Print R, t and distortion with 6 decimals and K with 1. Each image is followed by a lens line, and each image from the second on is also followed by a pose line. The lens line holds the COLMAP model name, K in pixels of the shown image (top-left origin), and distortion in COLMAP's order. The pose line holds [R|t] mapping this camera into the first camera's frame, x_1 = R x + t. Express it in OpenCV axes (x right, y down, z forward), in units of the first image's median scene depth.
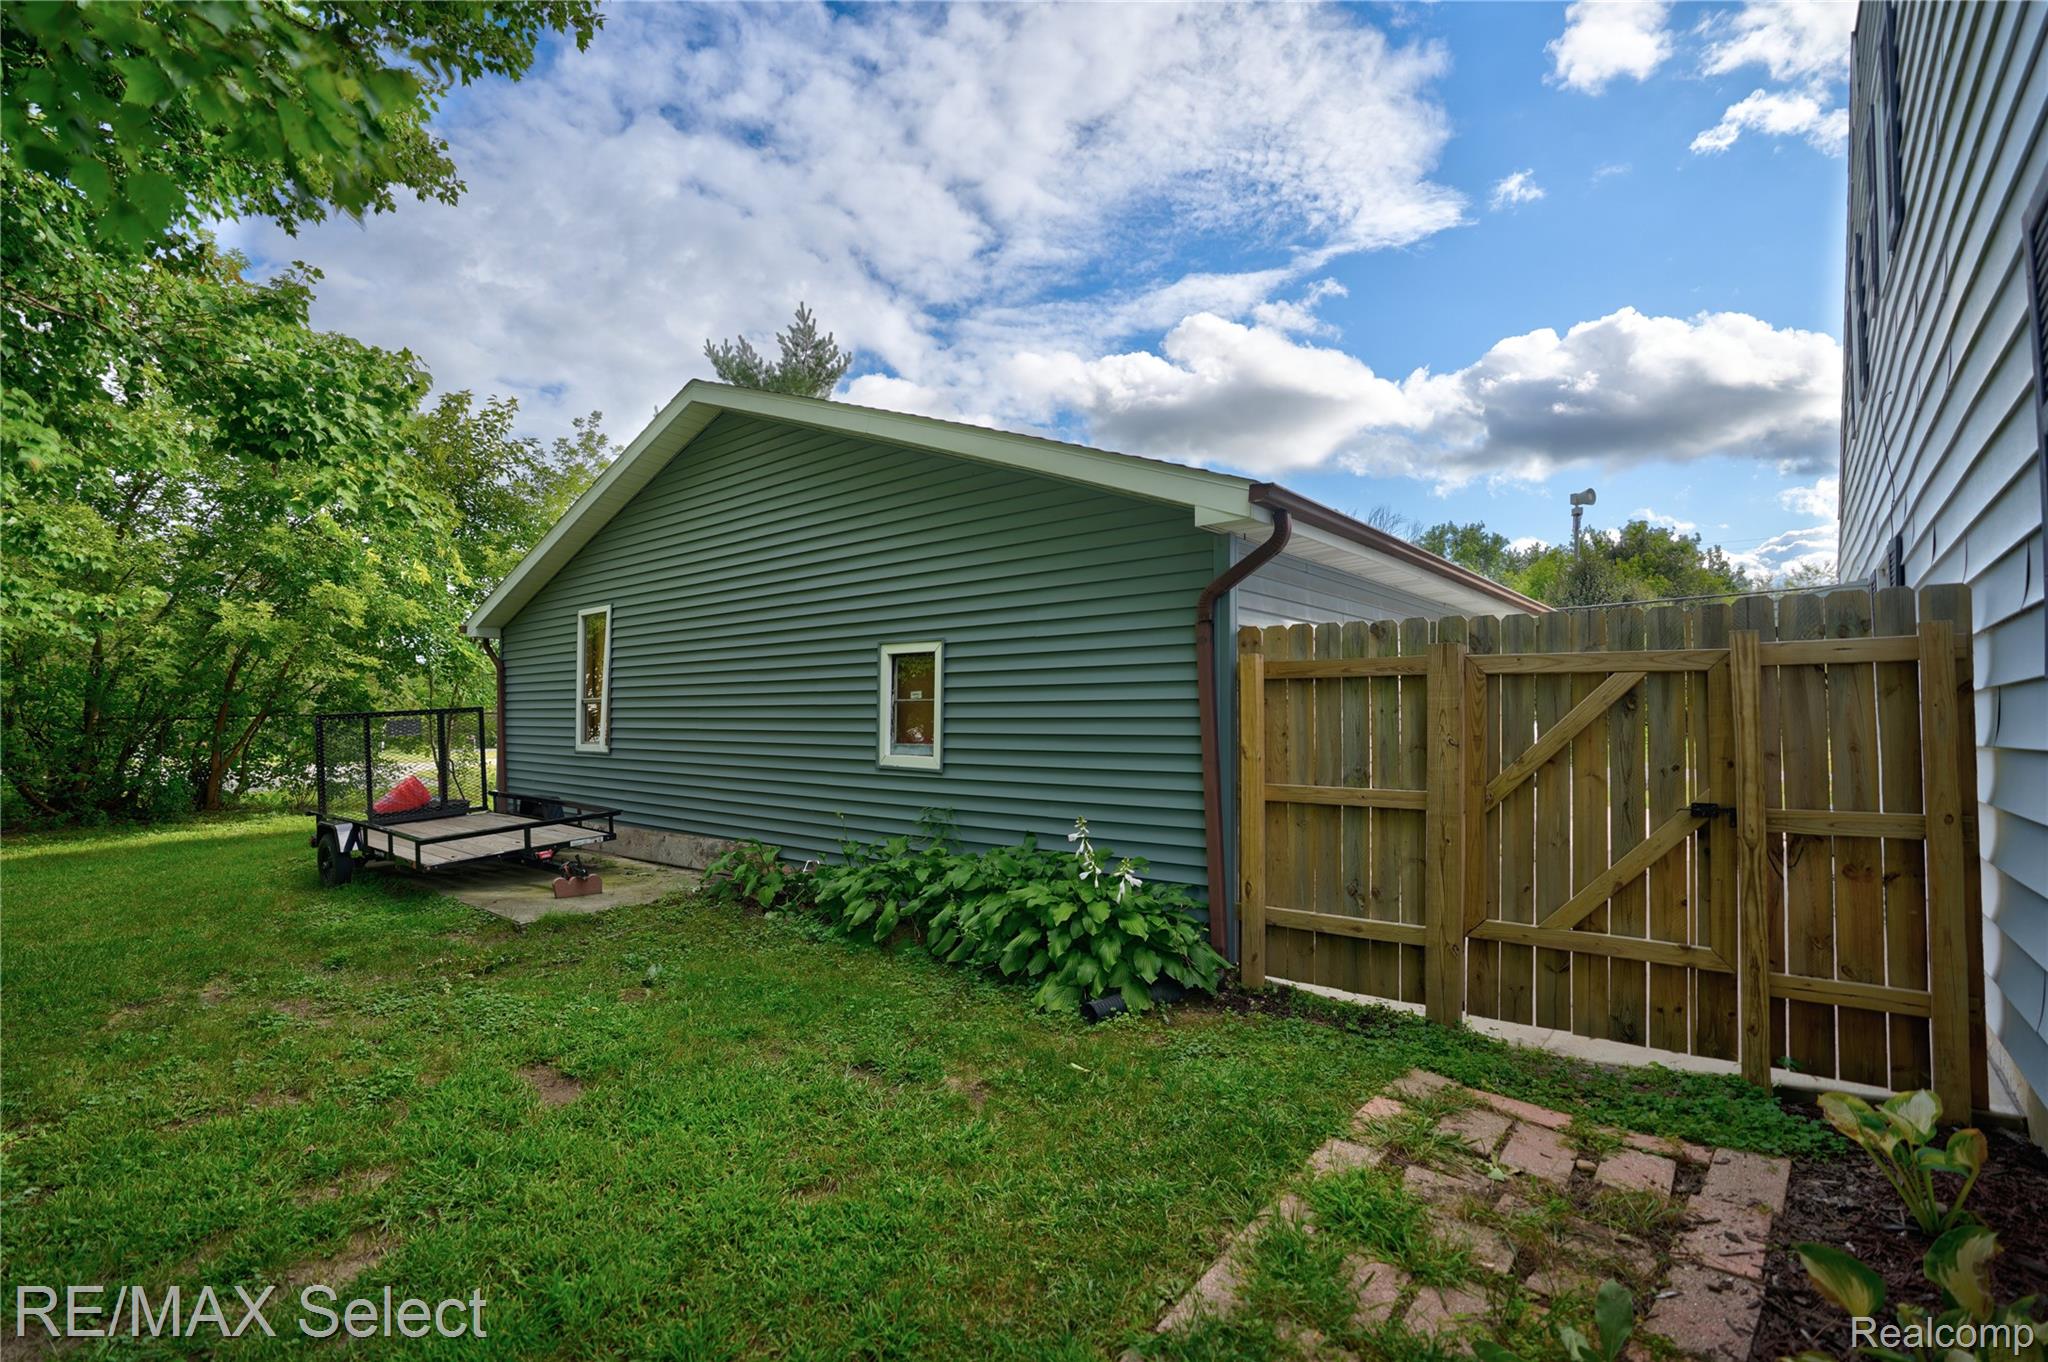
lens RADIAL K [[966.5, 0, 1021.4], [0, 966.5, 685.3], [0, 0, 1]] dist [-0.056522, 0.013506]
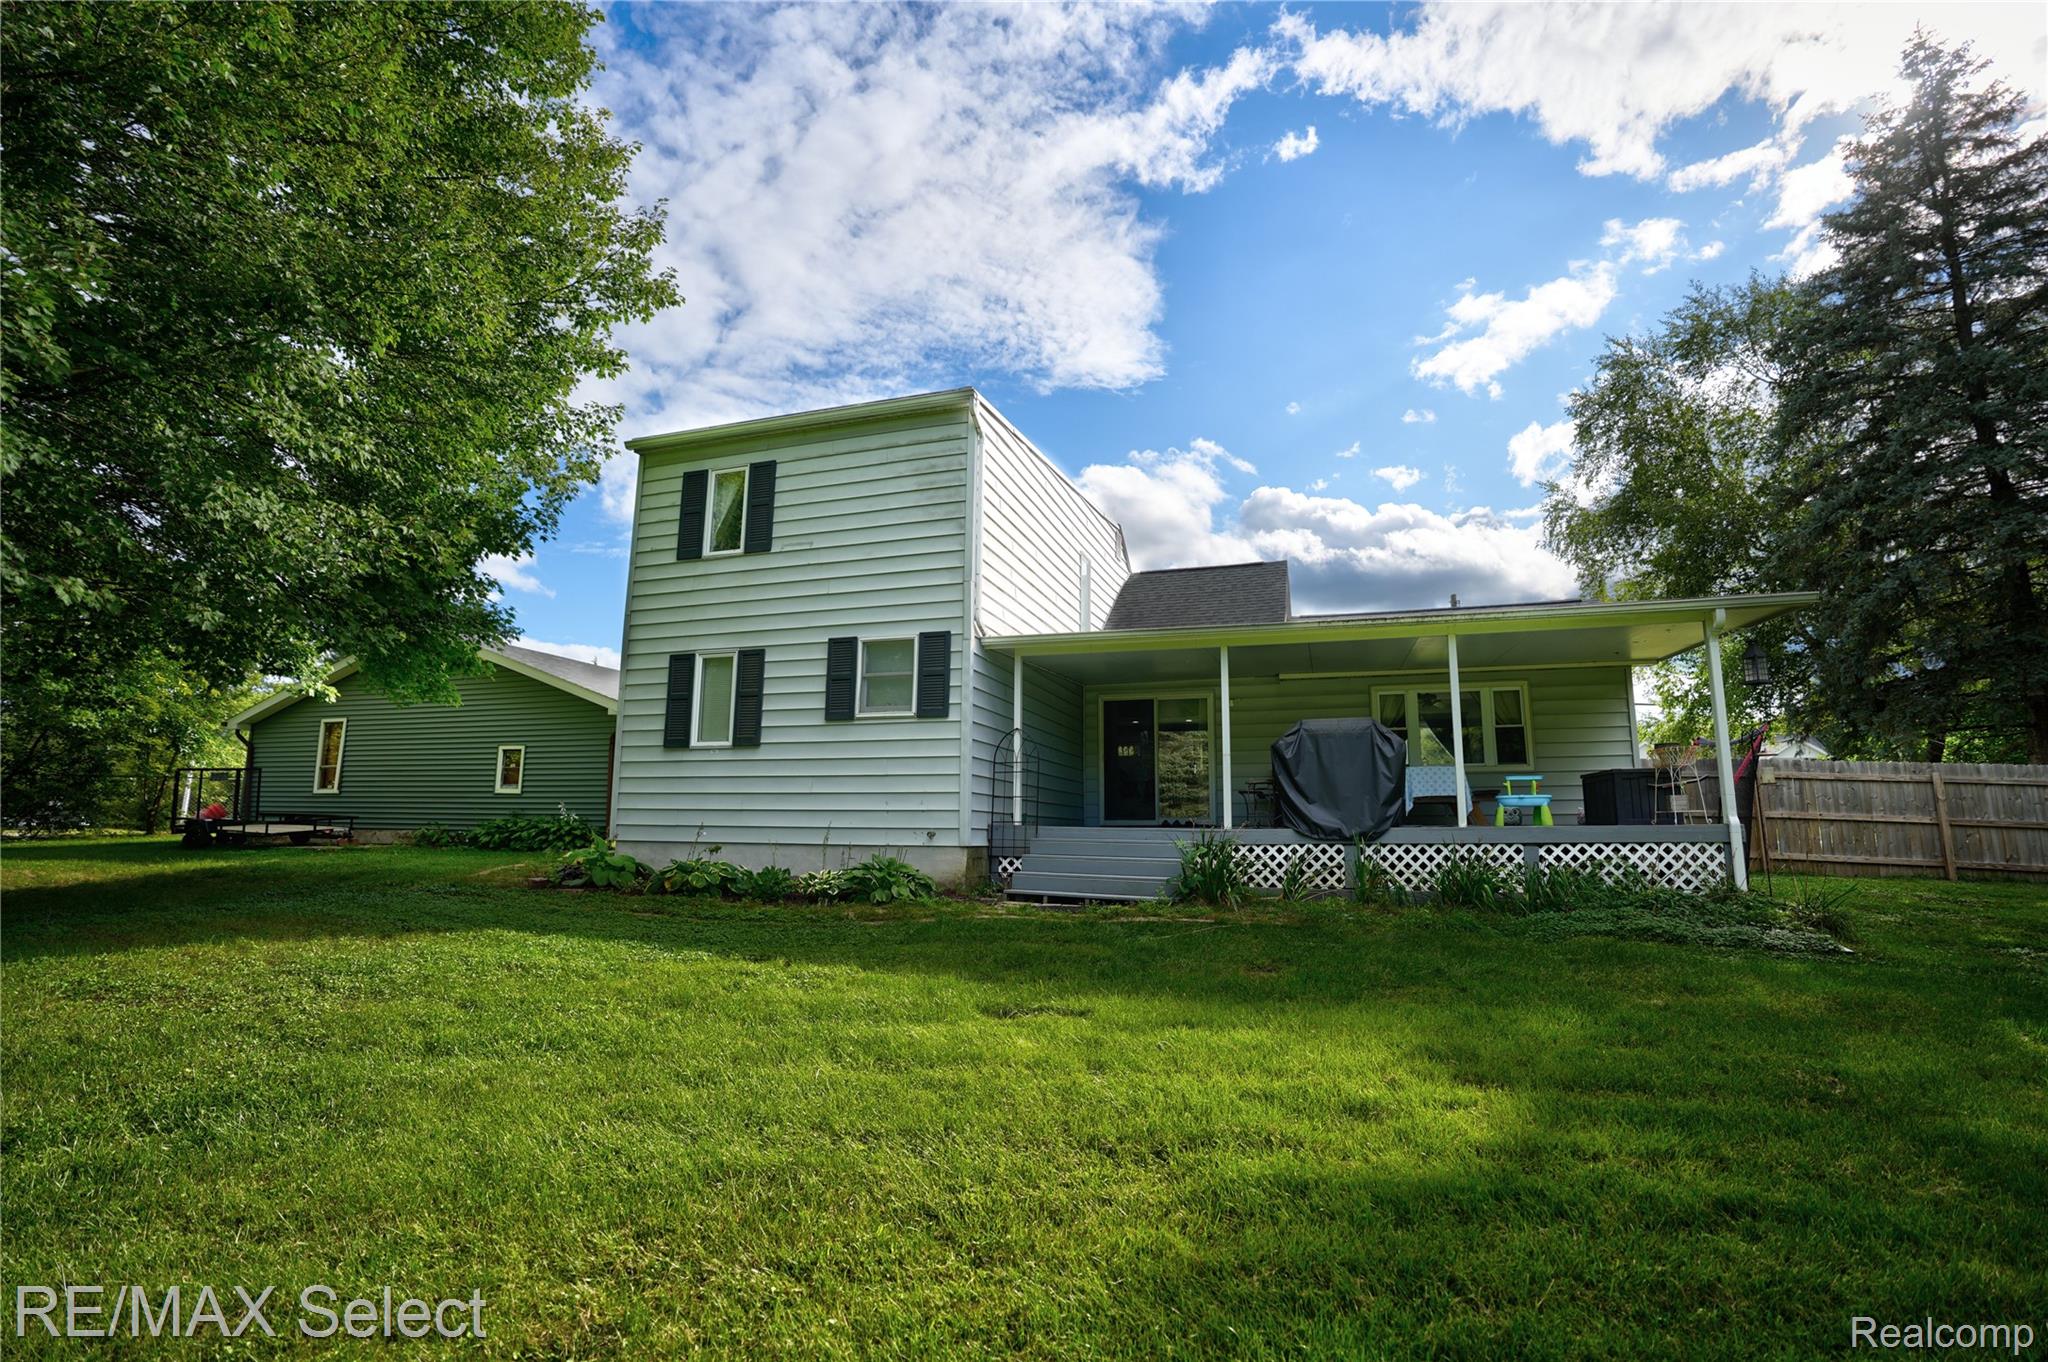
lens RADIAL K [[966.5, 0, 1024.2], [0, 966.5, 678.3], [0, 0, 1]] dist [-0.056522, 0.013506]
pose [[0.929553, 0.065724, 0.362783, 0.230847], [-0.020845, 0.991778, -0.126265, 0.073074], [-0.368099, 0.109808, 0.923280, -1.929153]]
